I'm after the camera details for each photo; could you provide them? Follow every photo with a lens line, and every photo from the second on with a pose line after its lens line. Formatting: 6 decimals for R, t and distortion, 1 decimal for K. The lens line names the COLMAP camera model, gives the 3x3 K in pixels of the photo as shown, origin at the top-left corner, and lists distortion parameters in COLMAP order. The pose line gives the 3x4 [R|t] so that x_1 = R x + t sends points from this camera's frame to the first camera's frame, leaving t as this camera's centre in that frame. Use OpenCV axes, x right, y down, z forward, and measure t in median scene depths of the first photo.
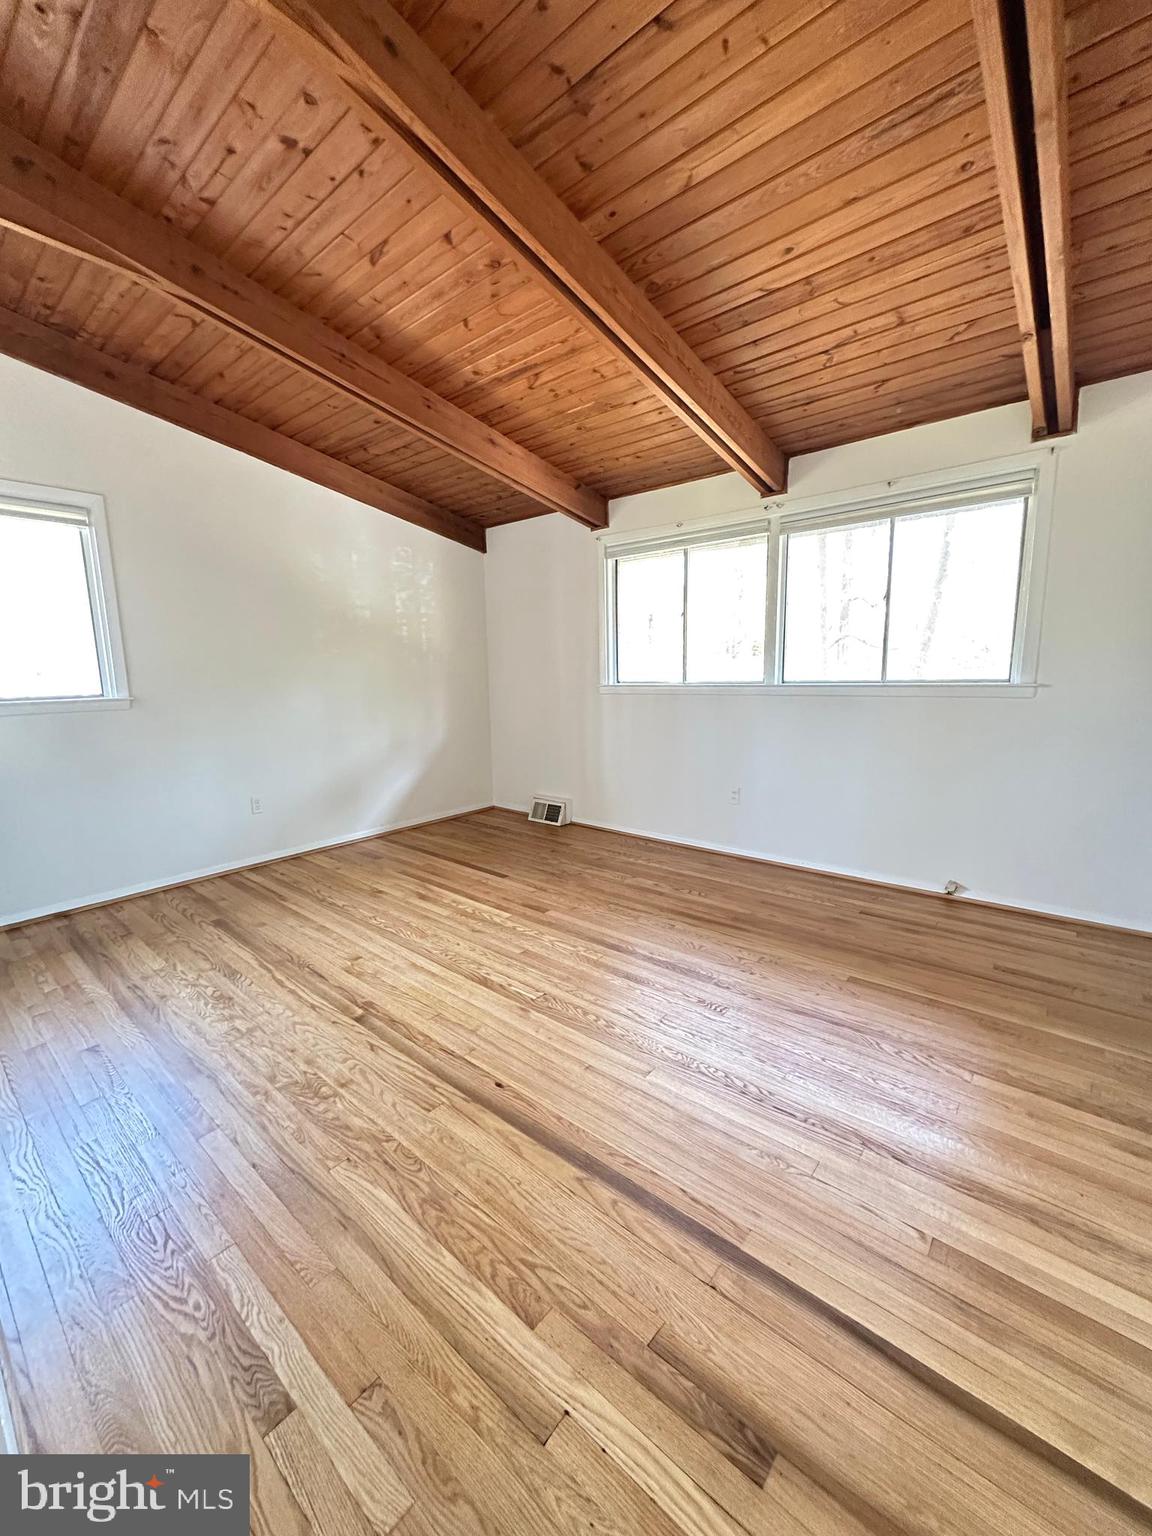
lens RADIAL K [[614.7, 0, 577.6], [0, 614.7, 768.8], [0, 0, 1]] dist [-0.001700, -0.000056]
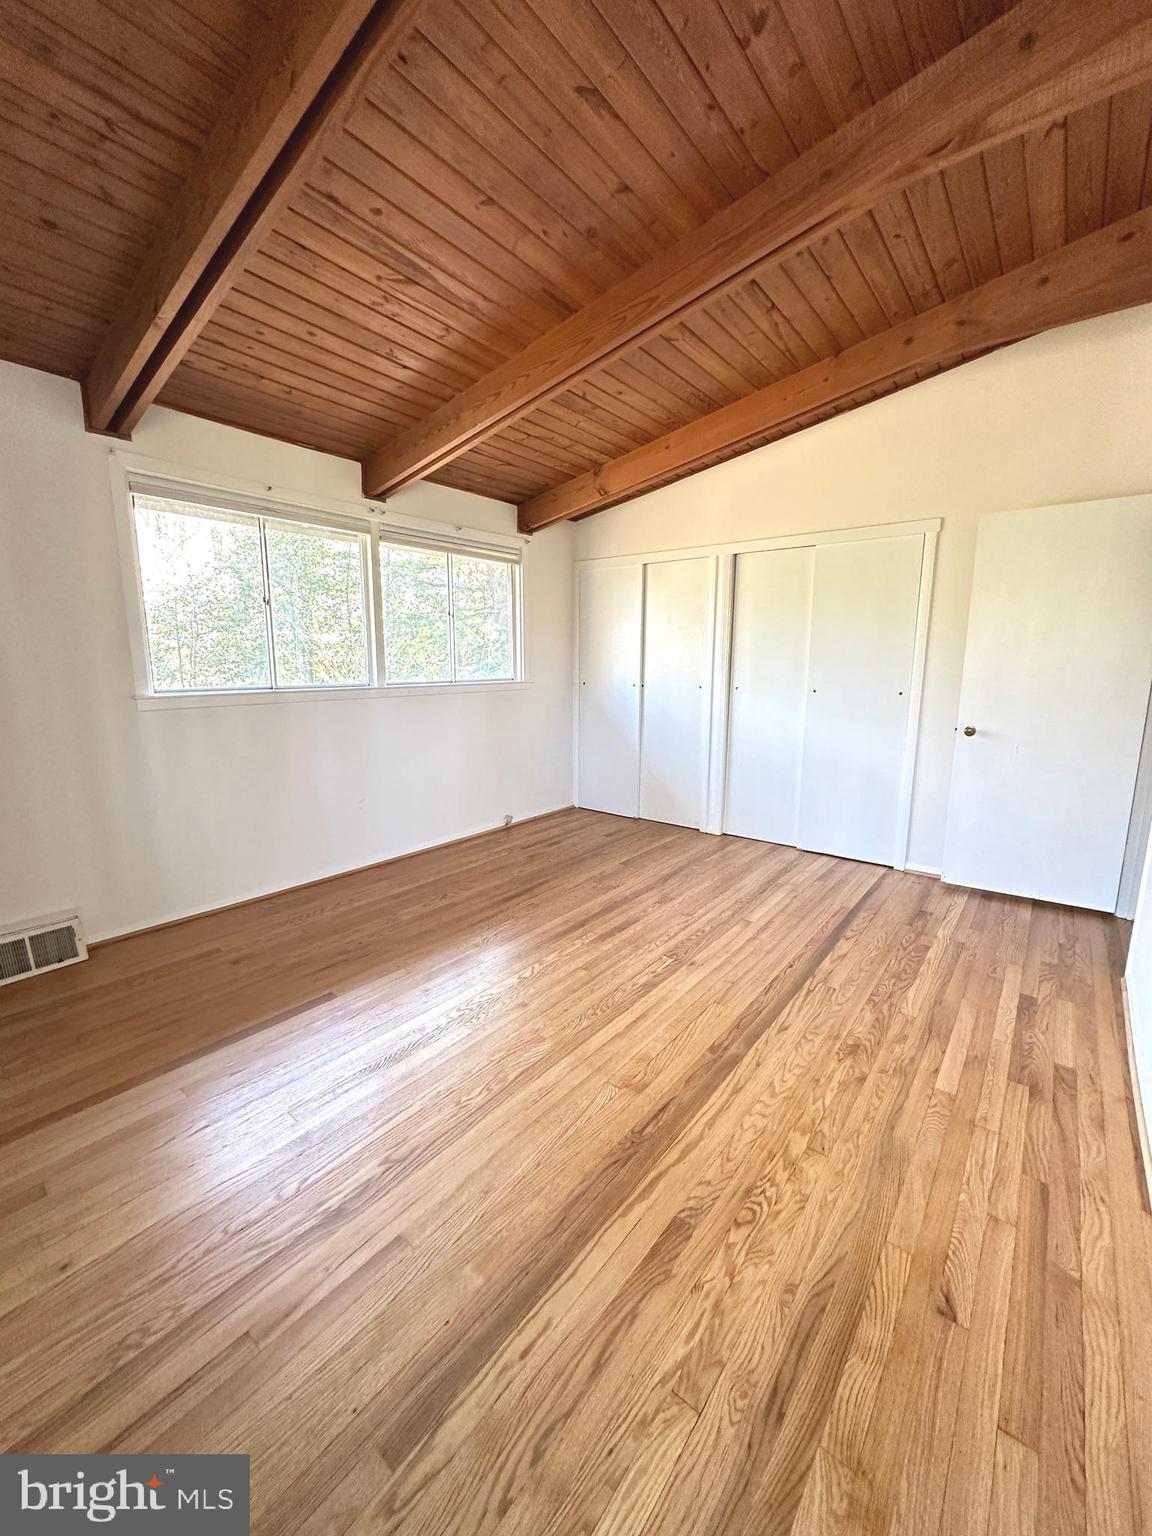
lens RADIAL K [[614.7, 0, 576.5], [0, 614.7, 767.5], [0, 0, 1]] dist [-0.001700, -0.000056]
pose [[-0.036056, -0.153354, 0.987513, -1.012901], [0.157514, 0.974932, 0.157151, -0.162803], [-0.986858, 0.161213, -0.010997, 1.007776]]
